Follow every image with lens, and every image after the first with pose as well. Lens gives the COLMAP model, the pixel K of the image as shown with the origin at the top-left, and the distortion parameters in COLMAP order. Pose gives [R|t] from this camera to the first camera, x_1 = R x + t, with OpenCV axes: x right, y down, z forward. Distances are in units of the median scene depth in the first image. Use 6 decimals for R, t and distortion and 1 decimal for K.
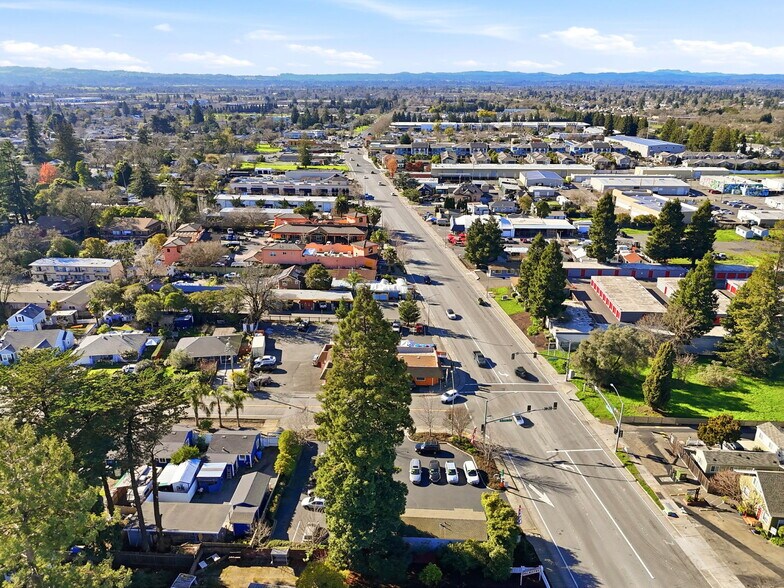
lens RADIAL K [[585.4, 0, 394.0], [0, 585.4, 274.6], [0, 0, 1]] dist [0.082576, -0.098642]
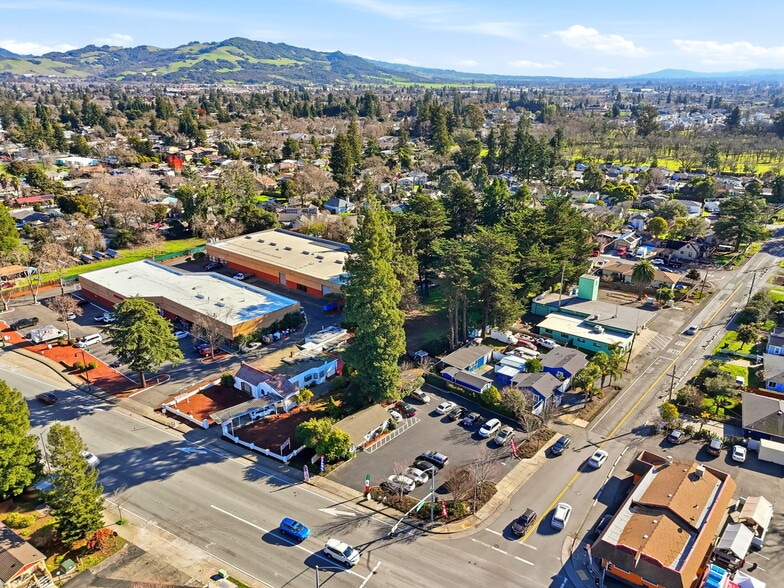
lens RADIAL K [[574.2, 0, 394.1], [0, 574.2, 292.5], [0, 0, 1]] dist [0.081816, -0.082409]
pose [[-0.597063, 0.275633, -0.753354, 0.730856], [-0.250675, 0.827981, 0.501607, -0.382410], [0.762022, 0.488338, -0.425262, 1.176968]]
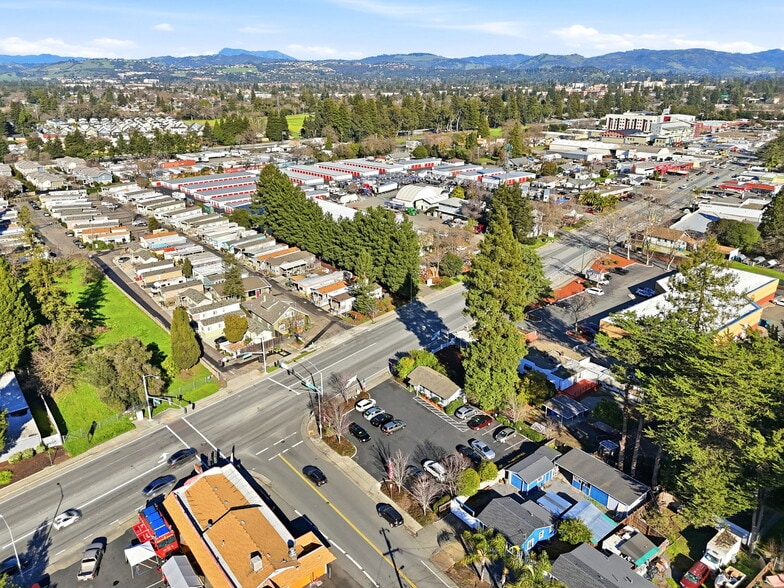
lens RADIAL K [[574.2, 0, 394.1], [0, 574.2, 292.5], [0, 0, 1]] dist [0.081816, -0.082409]
pose [[-0.674655, -0.258056, 0.691555, -0.629482], [0.228355, 0.817966, 0.528002, -0.438330], [-0.701922, 0.514139, -0.492916, 1.344987]]
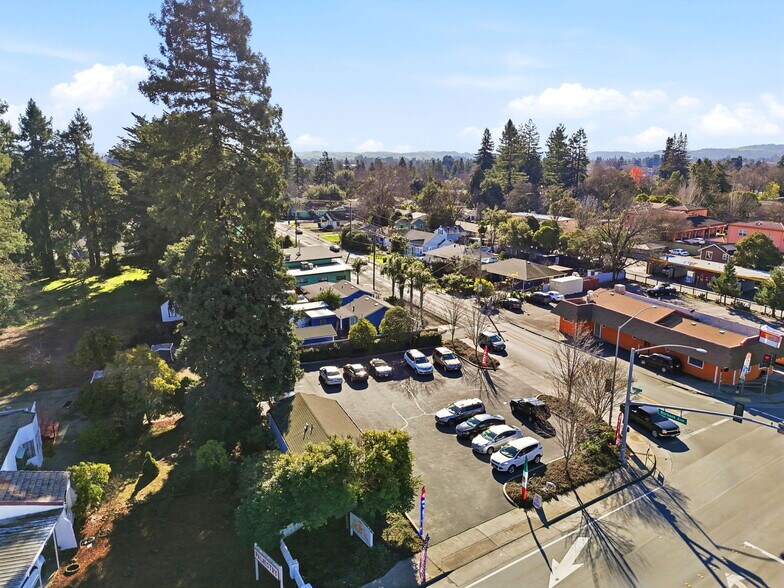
lens RADIAL K [[575.1, 0, 388.5], [0, 575.1, 292.5], [0, 0, 1]] dist [0.099253, -0.081357]
pose [[0.447623, 0.199119, -0.871771, 0.448054], [-0.274842, 0.958339, 0.077771, 0.188348], [0.850938, 0.204787, 0.483701, 0.615375]]
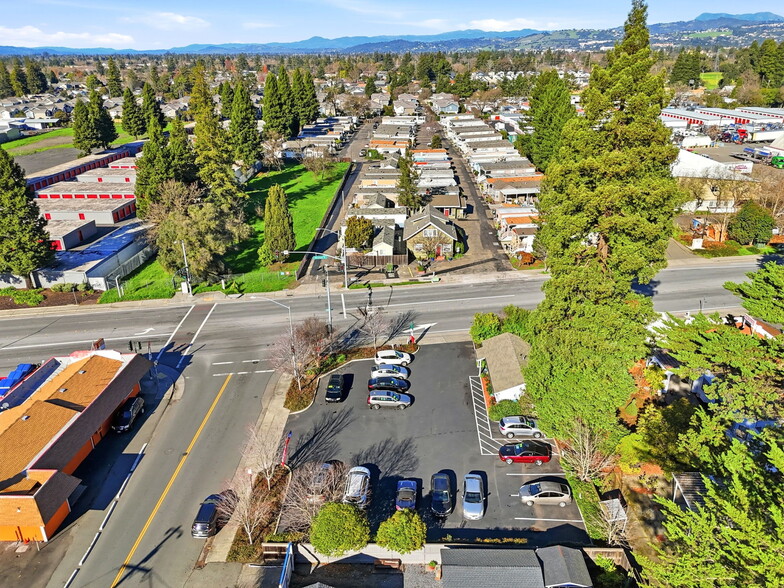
lens RADIAL K [[574.2, 0, 394.1], [0, 574.2, 292.5], [0, 0, 1]] dist [0.081816, -0.082409]
pose [[-0.033275, -0.385221, 0.922224, -0.512930], [0.322427, 0.869262, 0.374732, -0.026523], [-0.946009, 0.309819, 0.095281, 0.847501]]
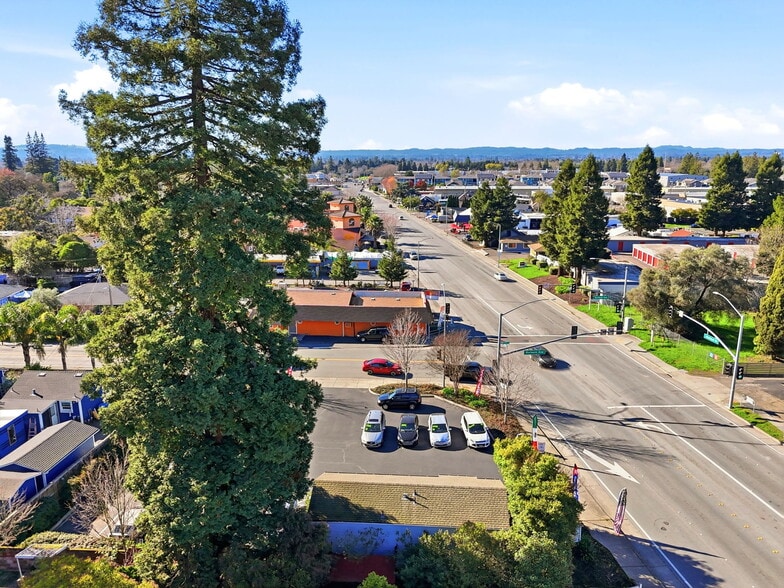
lens RADIAL K [[583.3, 0, 396.7], [0, 583.3, 281.3], [0, 0, 1]] dist [0.076178, -0.086826]
pose [[0.999923, 0.003060, -0.012042, 0.061262], [-0.004343, 0.994146, -0.107956, 0.243762], [0.011641, 0.108000, 0.994083, 0.421994]]
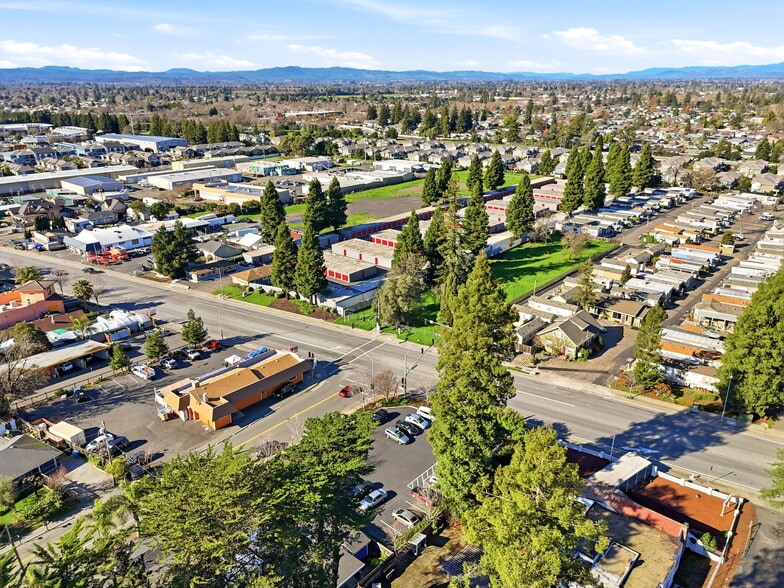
lens RADIAL K [[574.2, 0, 394.1], [0, 574.2, 292.5], [0, 0, 1]] dist [0.081816, -0.082409]
pose [[0.615663, -0.276360, 0.737959, -0.655399], [0.249073, 0.956721, 0.150489, -0.082537], [-0.747611, 0.091156, 0.657852, 0.257482]]
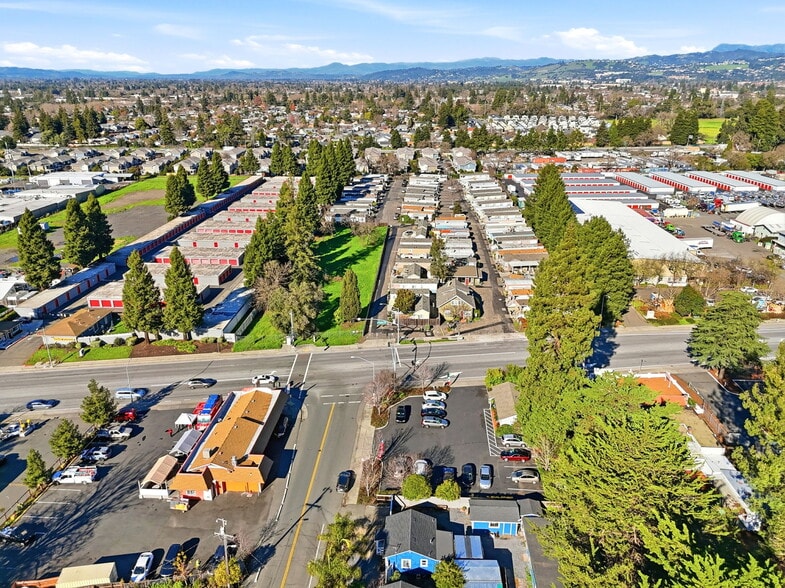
lens RADIAL K [[574.9, 0, 394.6], [0, 574.9, 292.5], [0, 0, 1]] dist [0.081816, -0.082409]
pose [[-0.005304, -0.348631, 0.937245, -0.879303], [0.312063, 0.889875, 0.332776, -0.273492], [-0.950047, 0.294245, 0.104075, 0.840340]]
